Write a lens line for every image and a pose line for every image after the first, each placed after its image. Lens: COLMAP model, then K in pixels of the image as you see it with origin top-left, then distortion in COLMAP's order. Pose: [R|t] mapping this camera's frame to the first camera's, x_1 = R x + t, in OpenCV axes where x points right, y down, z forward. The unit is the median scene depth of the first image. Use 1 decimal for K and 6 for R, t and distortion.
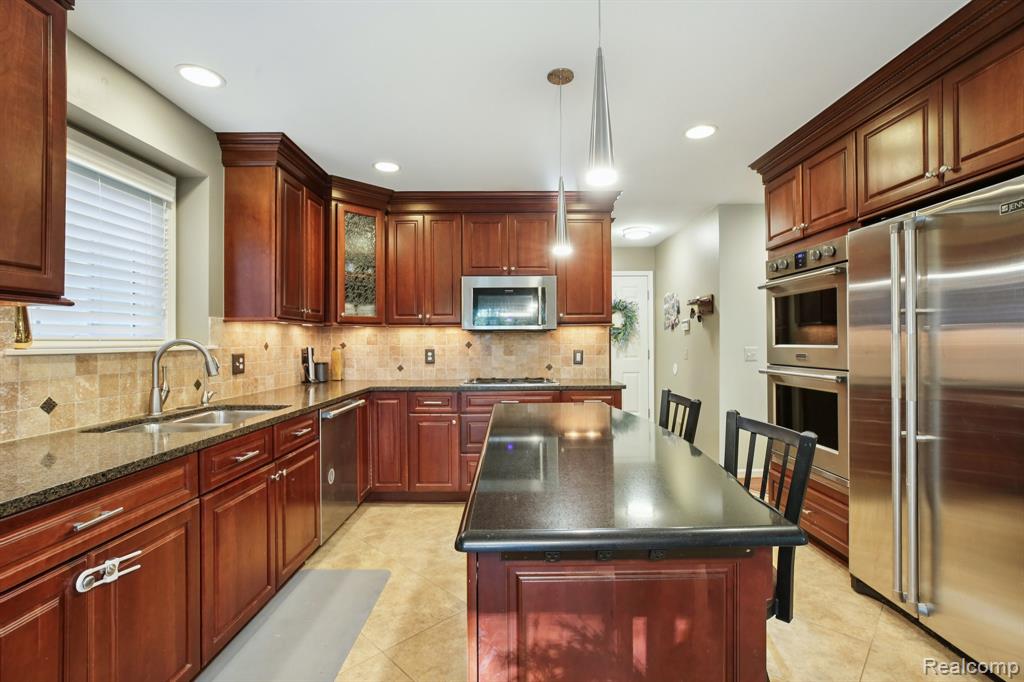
lens RADIAL K [[465.8, 0, 513.8], [0, 465.8, 340.0], [0, 0, 1]] dist [-0.034227, 0.009303]
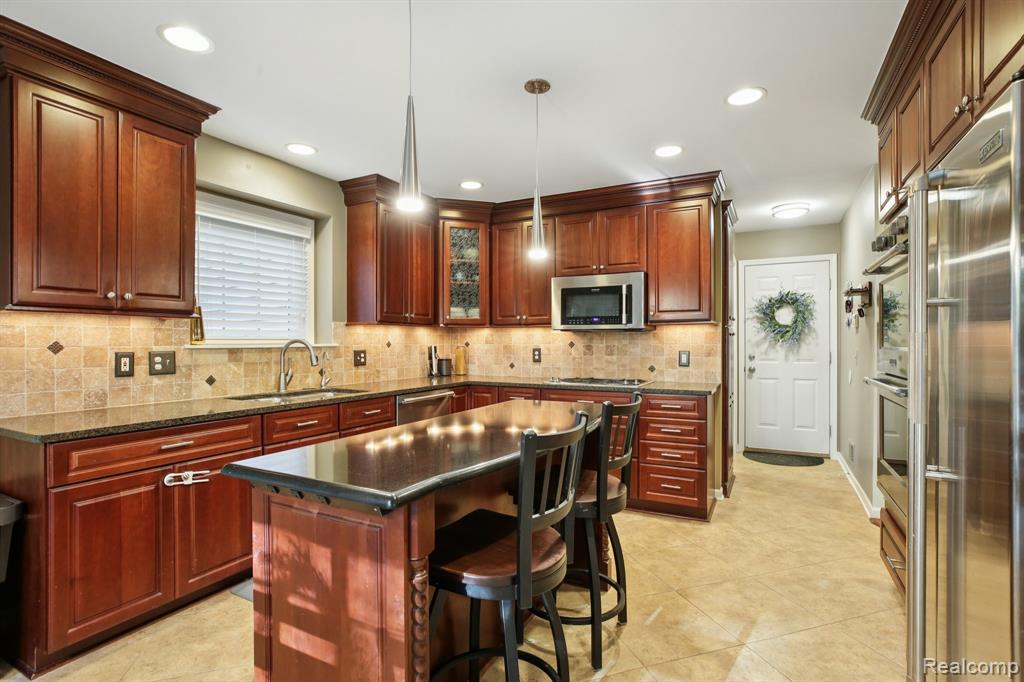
lens RADIAL K [[488.7, 0, 510.8], [0, 488.7, 342.6], [0, 0, 1]] dist [-0.029023, 0.000368]
pose [[0.879676, 0.004460, -0.475553, 0.425837], [-0.001300, 0.999975, 0.006972, -0.001294], [0.475572, -0.005515, 0.879659, 0.004897]]
